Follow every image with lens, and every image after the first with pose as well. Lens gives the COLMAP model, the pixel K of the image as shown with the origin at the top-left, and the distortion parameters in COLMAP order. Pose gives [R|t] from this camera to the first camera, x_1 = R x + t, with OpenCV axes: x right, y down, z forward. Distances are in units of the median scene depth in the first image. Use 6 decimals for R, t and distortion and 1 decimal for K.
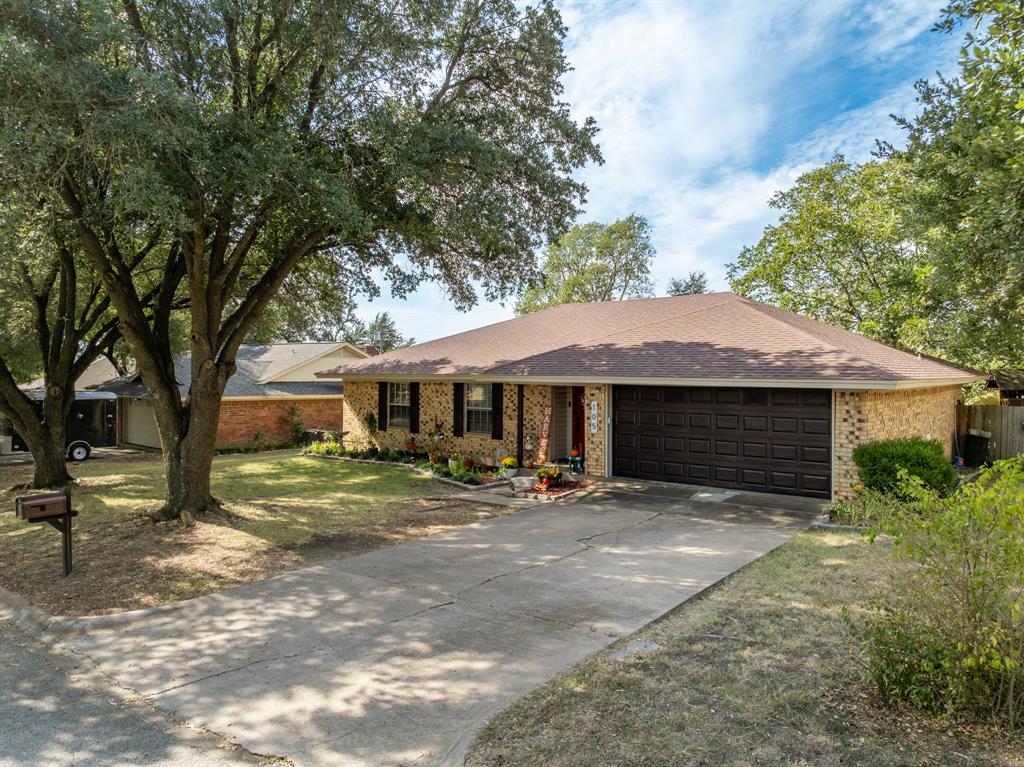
lens RADIAL K [[713.9, 0, 512.0], [0, 713.9, 383.5], [0, 0, 1]] dist [0.080619, 0.000654]
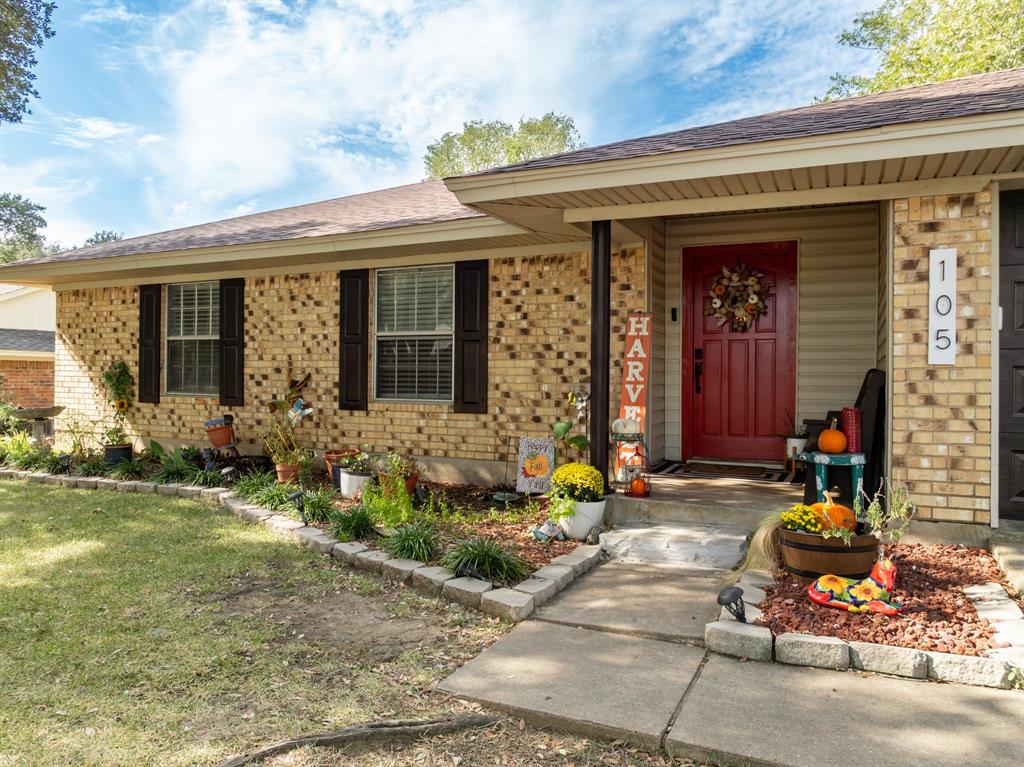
lens RADIAL K [[688.4, 0, 512.0], [0, 688.4, 383.5], [0, 0, 1]] dist [-0.032235, 0.000345]
pose [[0.966760, 0.001323, 0.255680, -0.083209], [-0.000845, 0.999998, -0.001978, 0.057891], [-0.255682, 0.001696, 0.966759, 0.593614]]
